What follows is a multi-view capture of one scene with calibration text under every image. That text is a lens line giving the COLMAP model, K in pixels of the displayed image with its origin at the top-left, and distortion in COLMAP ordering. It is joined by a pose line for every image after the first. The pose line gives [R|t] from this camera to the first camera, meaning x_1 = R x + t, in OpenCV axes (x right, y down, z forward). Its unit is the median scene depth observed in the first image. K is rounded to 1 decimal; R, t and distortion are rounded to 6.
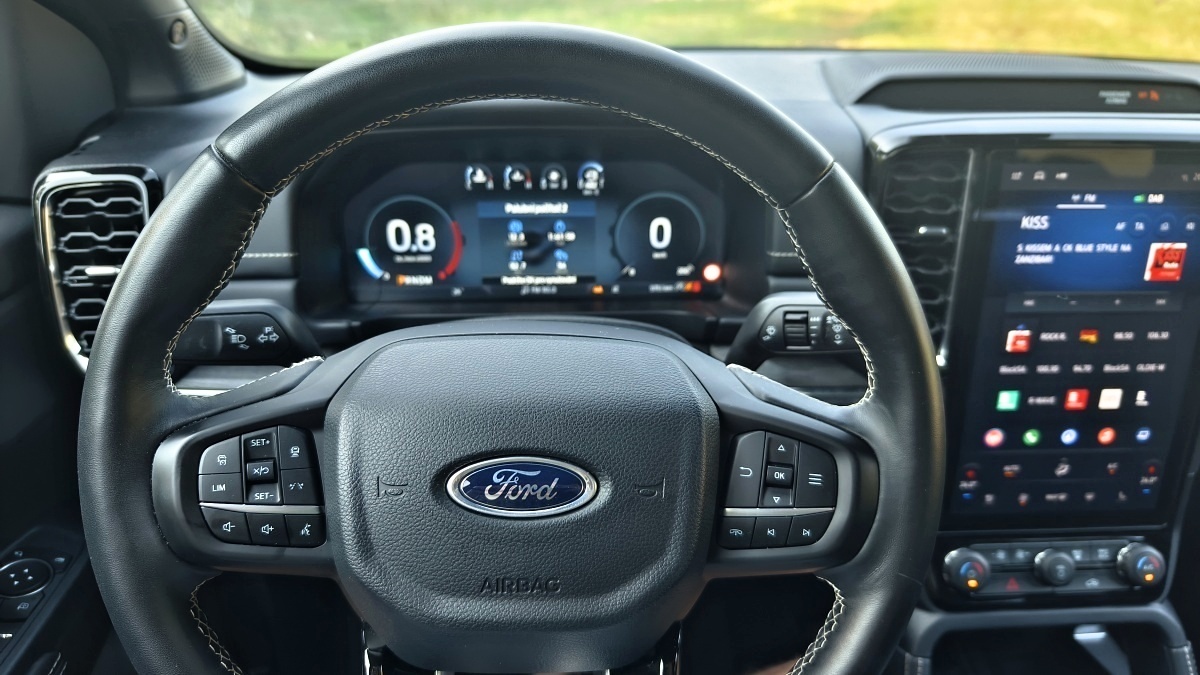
lens RADIAL K [[872.6, 0, 600.2], [0, 872.6, 298.7], [0, 0, 1]] dist [0.001423, -0.065820]
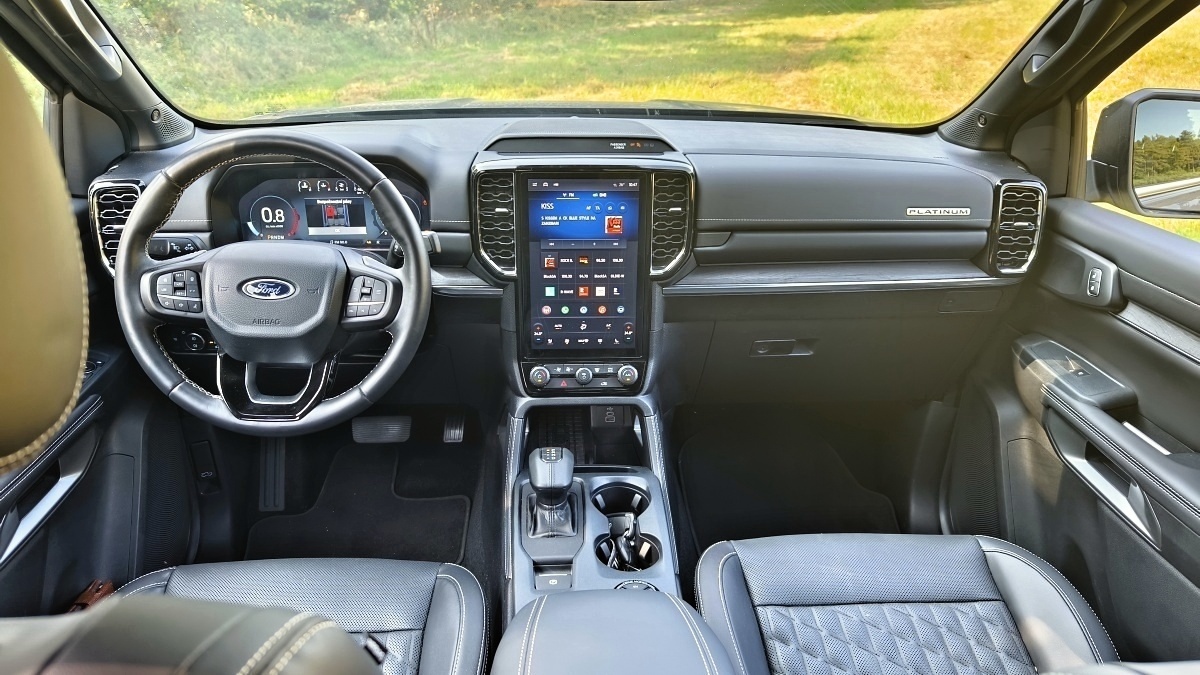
lens RADIAL K [[835.6, 0, 600.0], [0, 835.6, 337.5], [0, 0, 1]] dist [-0.004100, -0.003908]
pose [[0.999964, 0.000295, 0.008528, 0.601014], [-0.000565, 0.999499, 0.031650, 0.172462], [-0.008514, -0.031654, 0.999463, -1.092098]]
